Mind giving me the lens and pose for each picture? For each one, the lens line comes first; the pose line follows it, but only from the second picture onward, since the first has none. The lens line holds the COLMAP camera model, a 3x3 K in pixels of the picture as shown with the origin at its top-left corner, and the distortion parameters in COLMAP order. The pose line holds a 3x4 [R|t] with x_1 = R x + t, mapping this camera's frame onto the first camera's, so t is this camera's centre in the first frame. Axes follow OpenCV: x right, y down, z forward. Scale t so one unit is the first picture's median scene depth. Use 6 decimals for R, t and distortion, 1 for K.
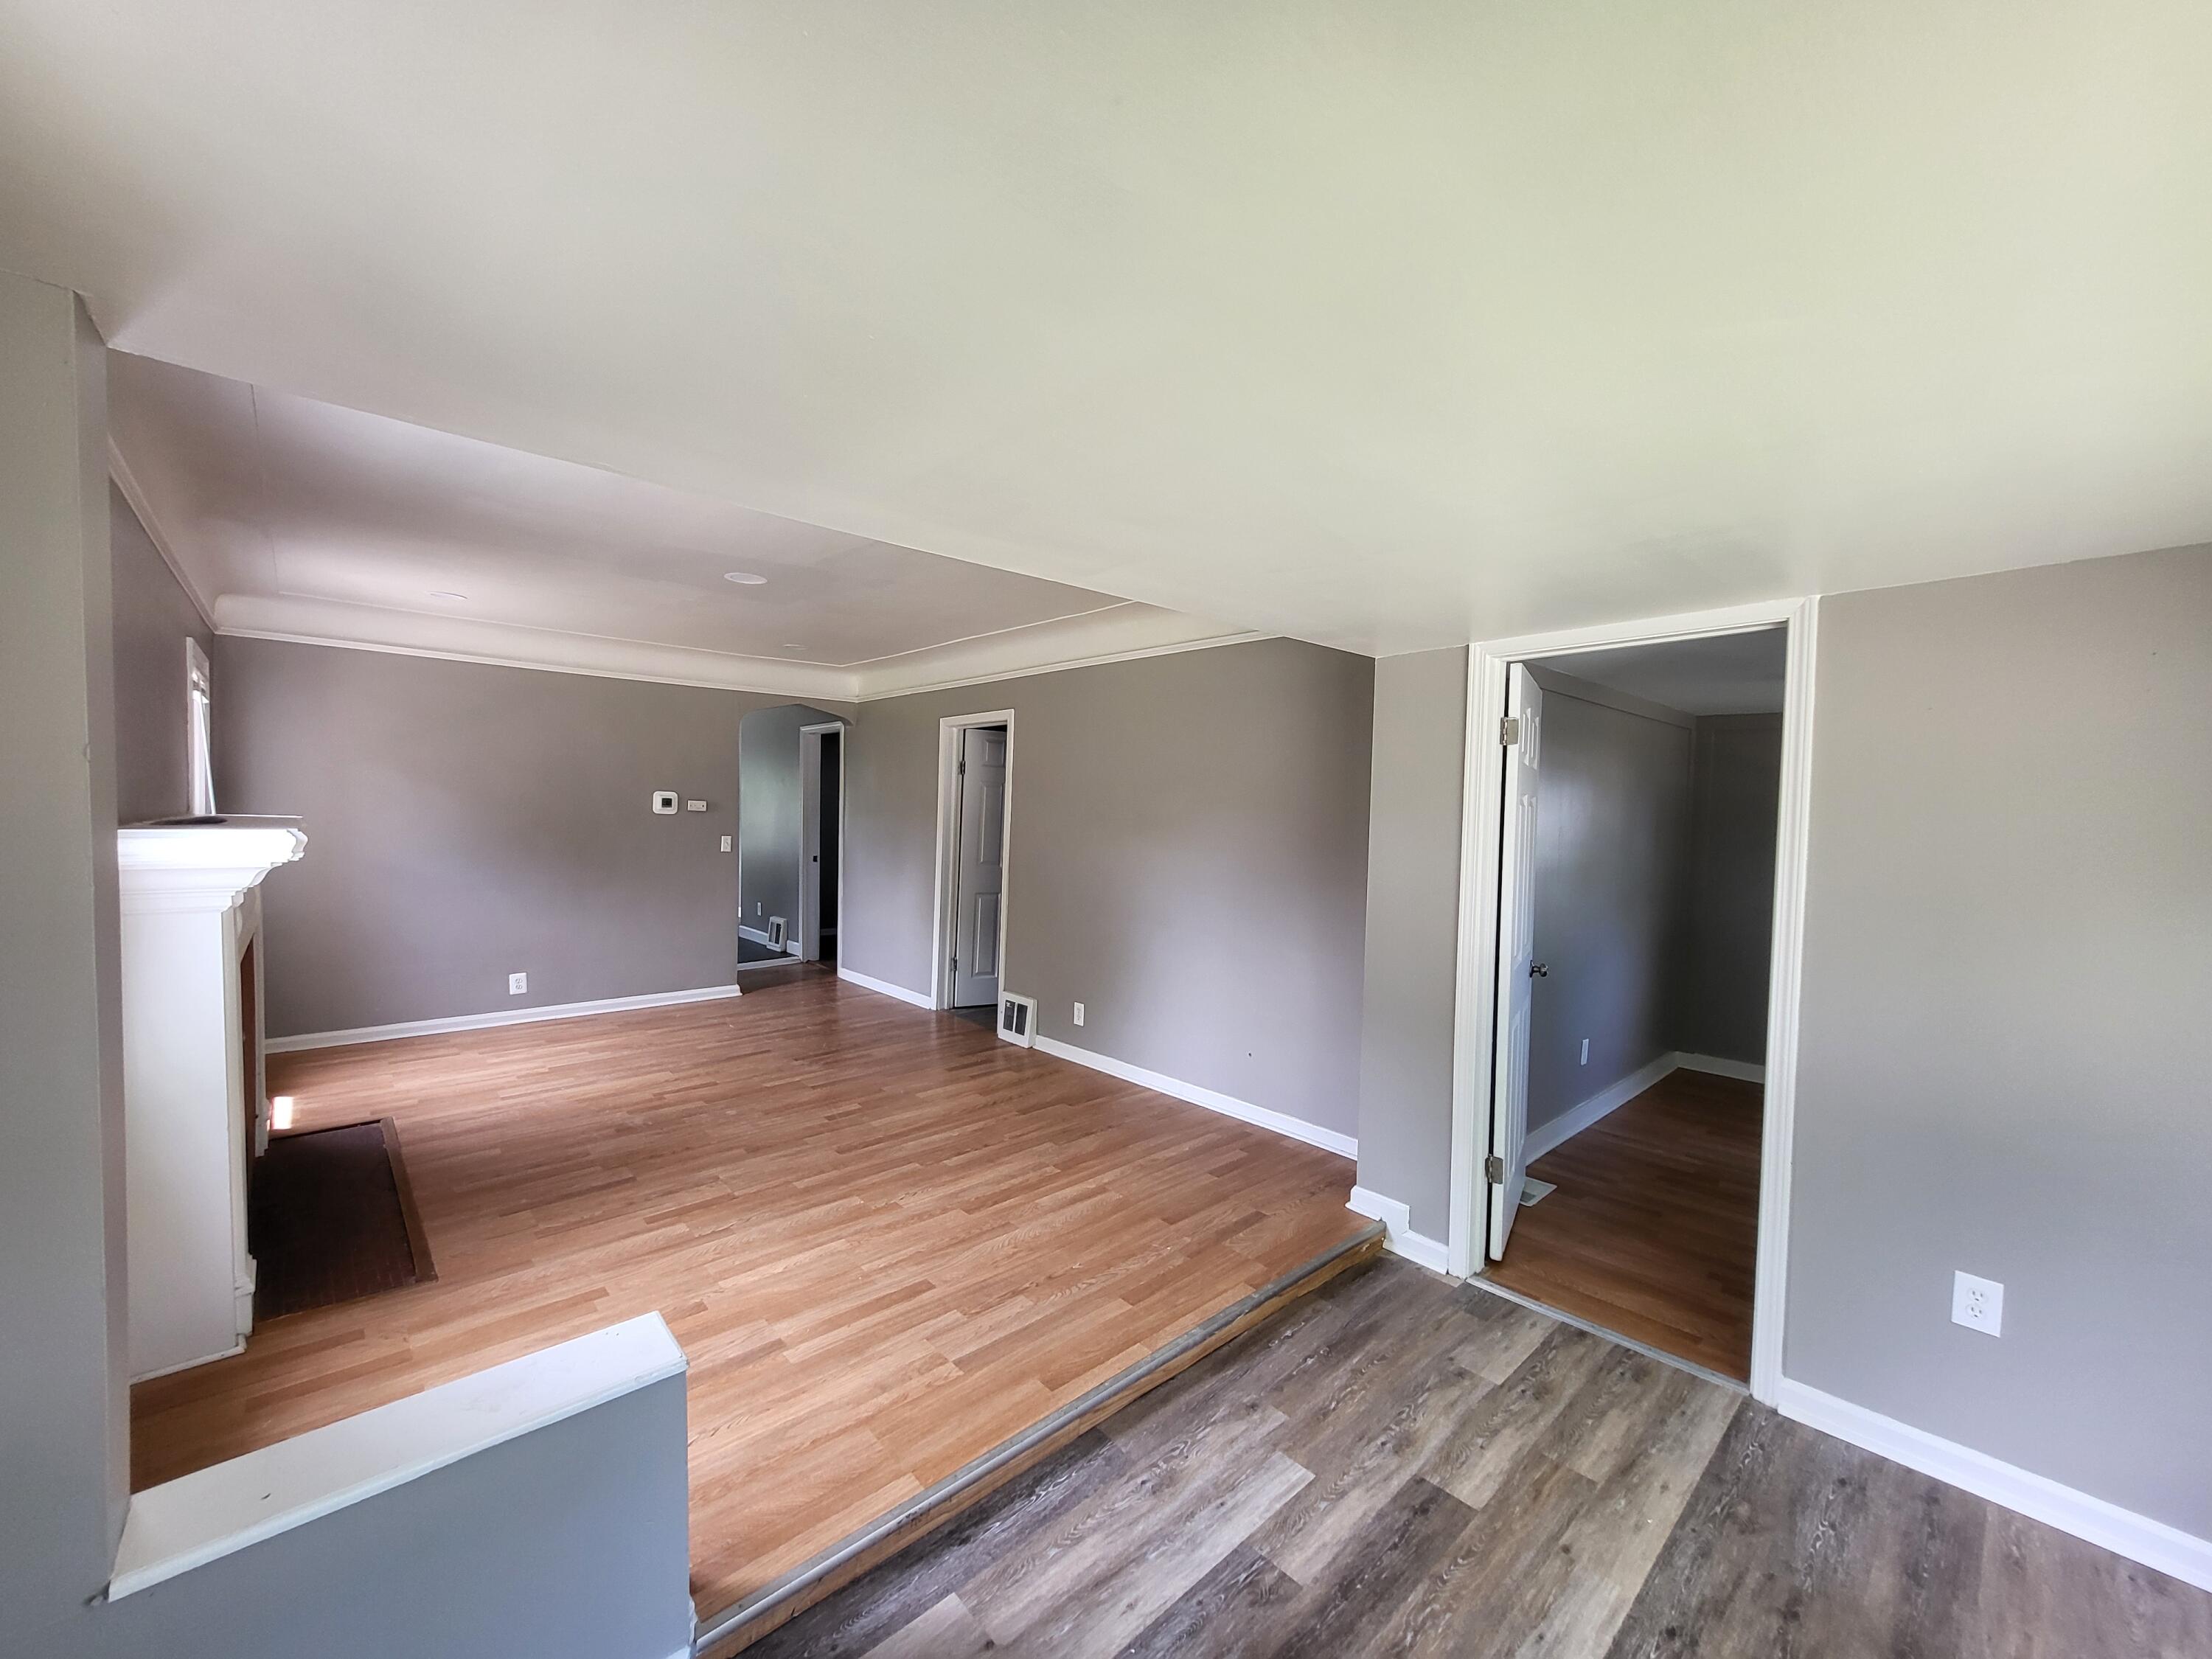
lens RADIAL K [[871.6, 0, 1103.0], [0, 871.6, 838.4], [0, 0, 1]] dist [0.003103, 0.000444]
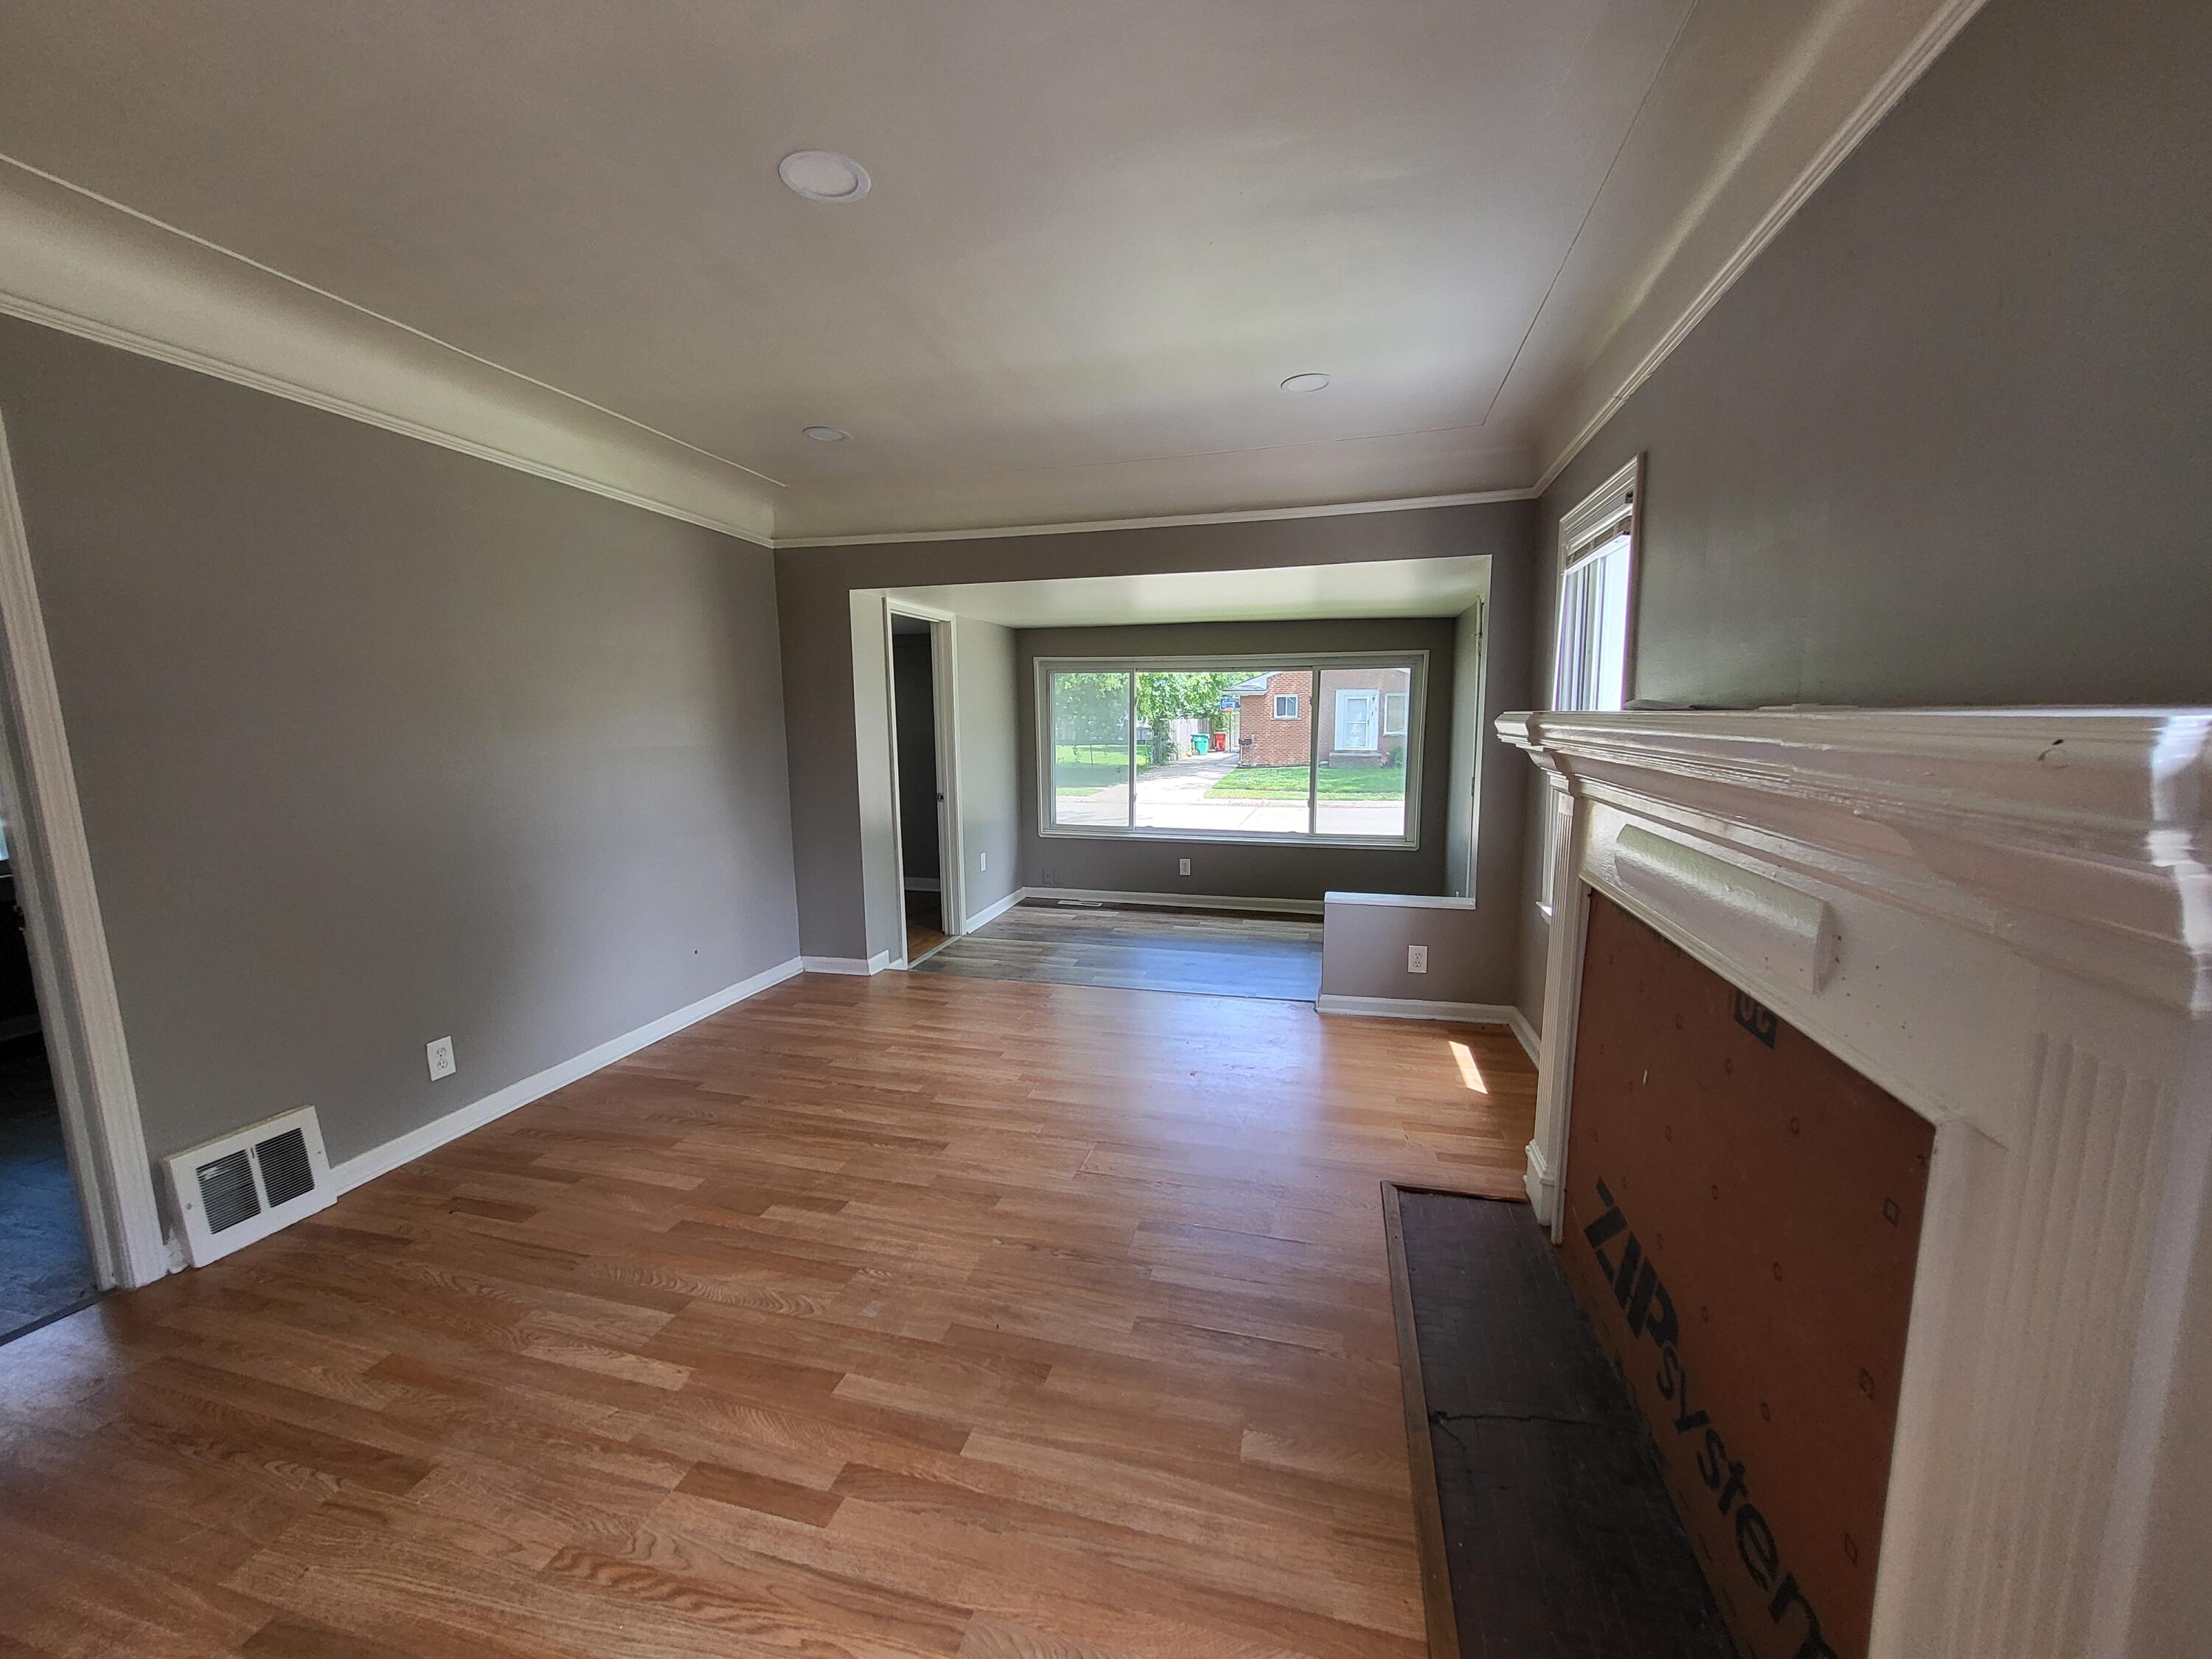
lens RADIAL K [[871.6, 0, 1099.8], [0, 871.6, 850.9], [0, 0, 1]] dist [0.003103, 0.000444]
pose [[-0.540521, -0.138911, 0.829784, -0.919714], [0.029102, 0.982598, 0.183450, -0.031726], [-0.840827, 0.123307, -0.527072, 1.181696]]
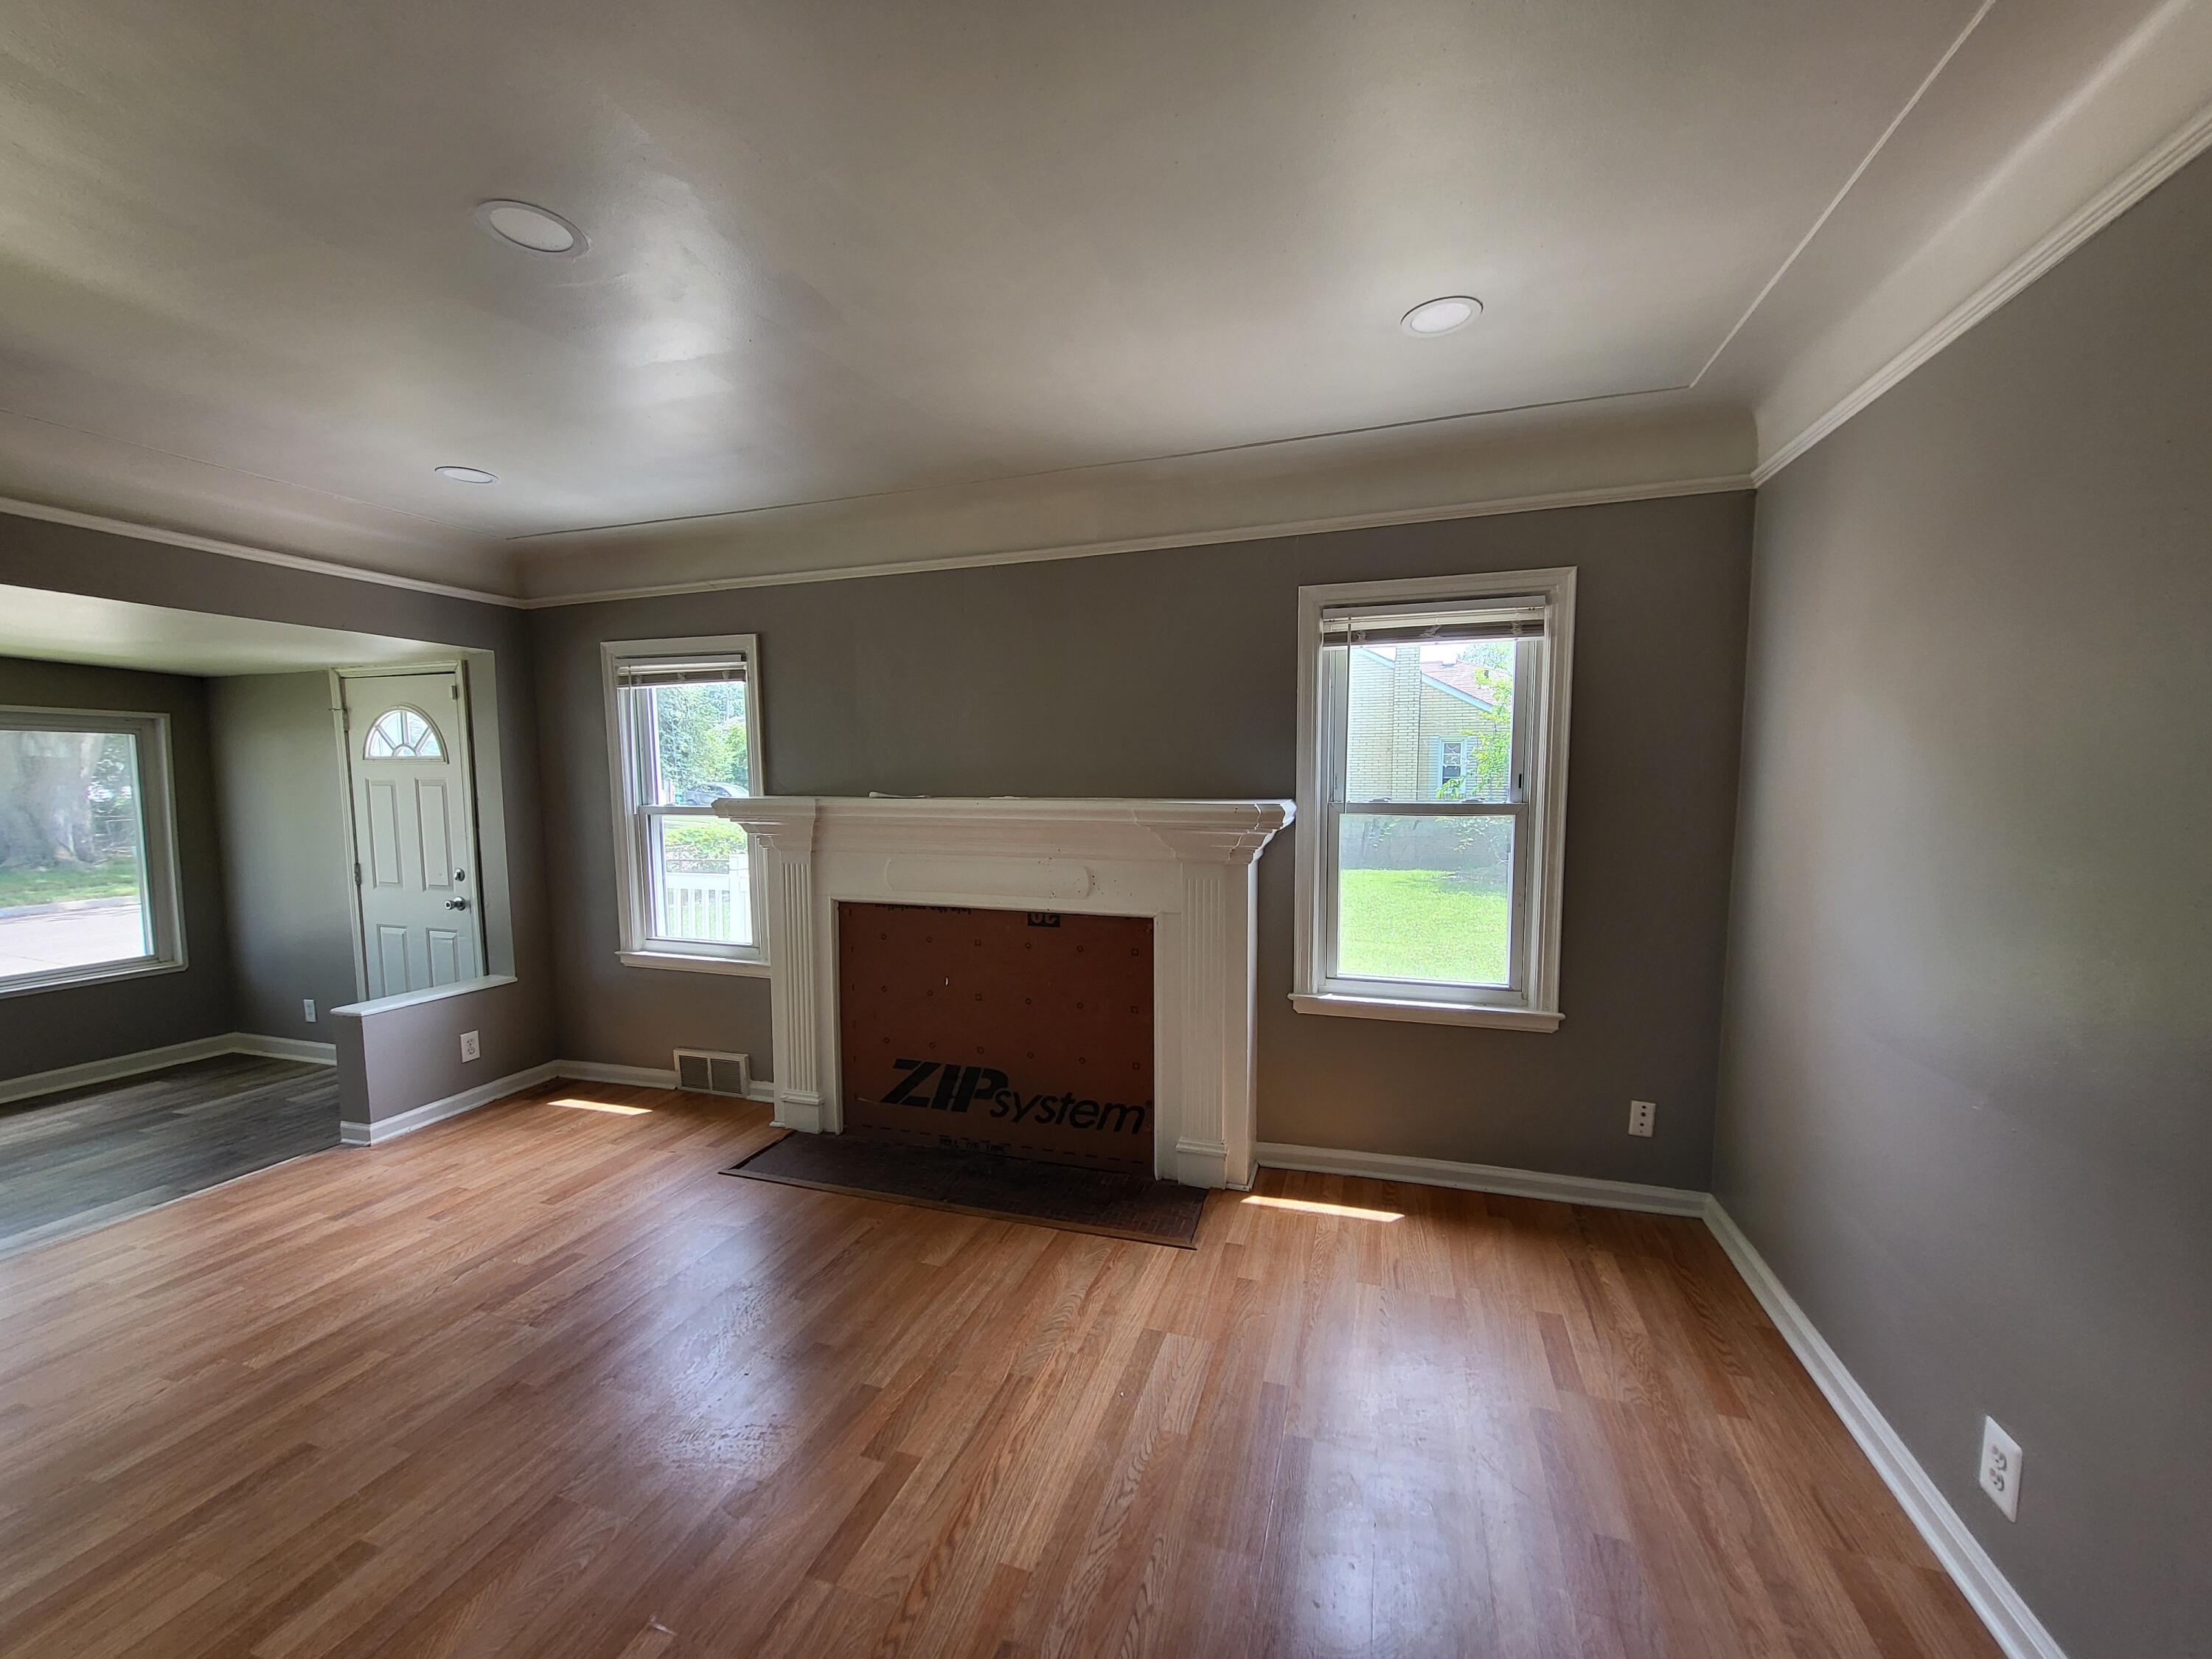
lens RADIAL K [[871.6, 0, 1107.4], [0, 871.6, 837.2], [0, 0, 1]] dist [0.003103, 0.000444]
pose [[-0.869463, 0.017363, -0.493693, -0.436386], [-0.029876, 0.995705, 0.087634, -0.056769], [0.493094, 0.090944, -0.865210, 1.550659]]
